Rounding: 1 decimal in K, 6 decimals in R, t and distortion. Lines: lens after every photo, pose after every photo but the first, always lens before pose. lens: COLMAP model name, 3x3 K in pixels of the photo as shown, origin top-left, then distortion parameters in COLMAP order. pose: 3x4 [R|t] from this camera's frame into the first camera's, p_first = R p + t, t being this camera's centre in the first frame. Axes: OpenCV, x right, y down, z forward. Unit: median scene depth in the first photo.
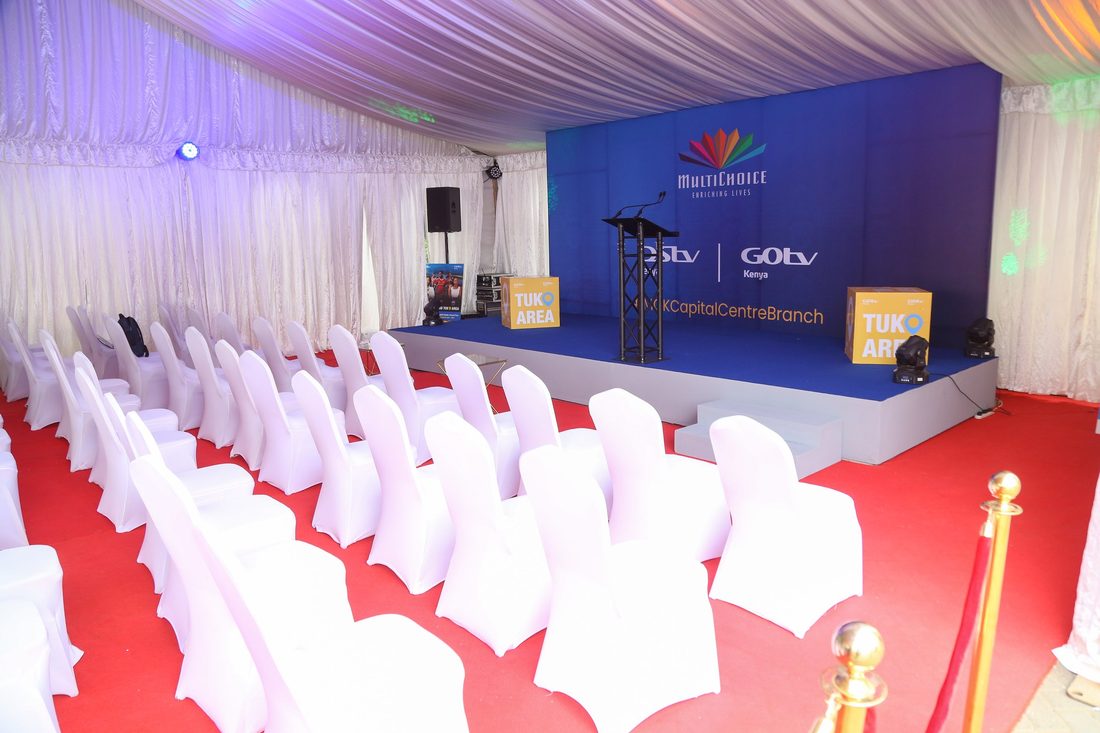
lens RADIAL K [[763.5, 0, 550.0], [0, 763.5, 366.5], [0, 0, 1]] dist [-0.111633, 0.000366]
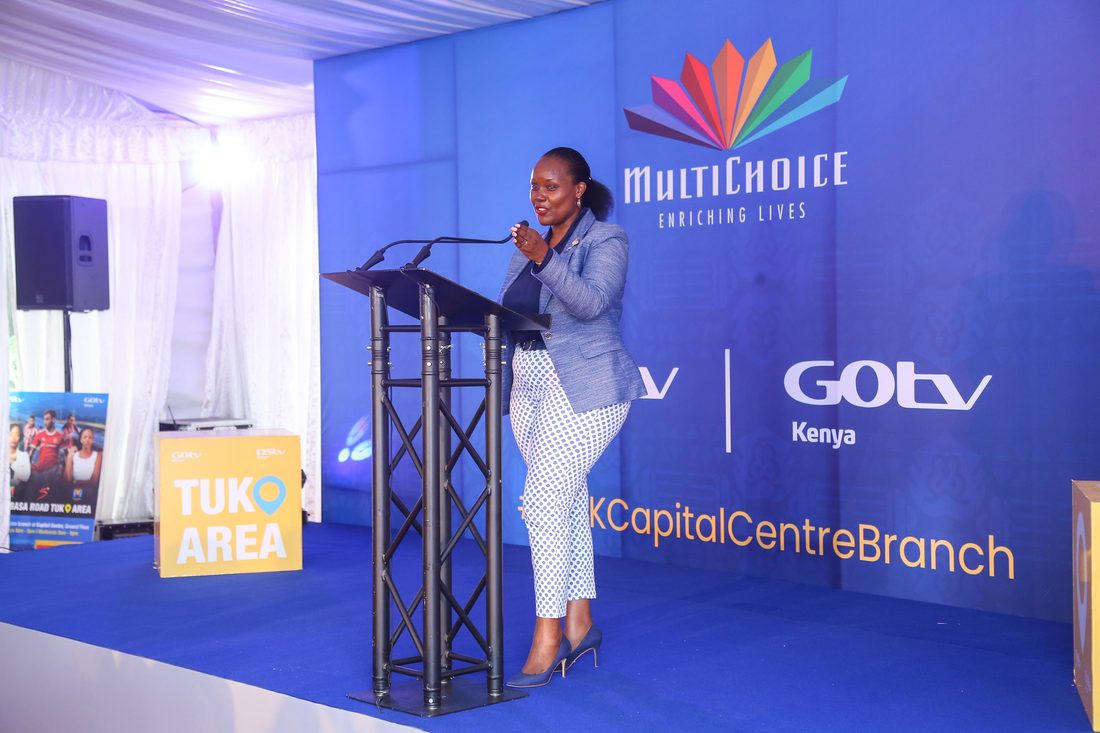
lens RADIAL K [[1631.9, 0, 550.0], [0, 1631.9, 366.5], [0, 0, 1]] dist [0.172554, 0.010211]
pose [[0.999320, 0.013123, 0.034452, 0.106947], [-0.007915, 0.989083, -0.147145, -0.034852], [-0.036006, 0.146772, 0.988515, 0.209136]]
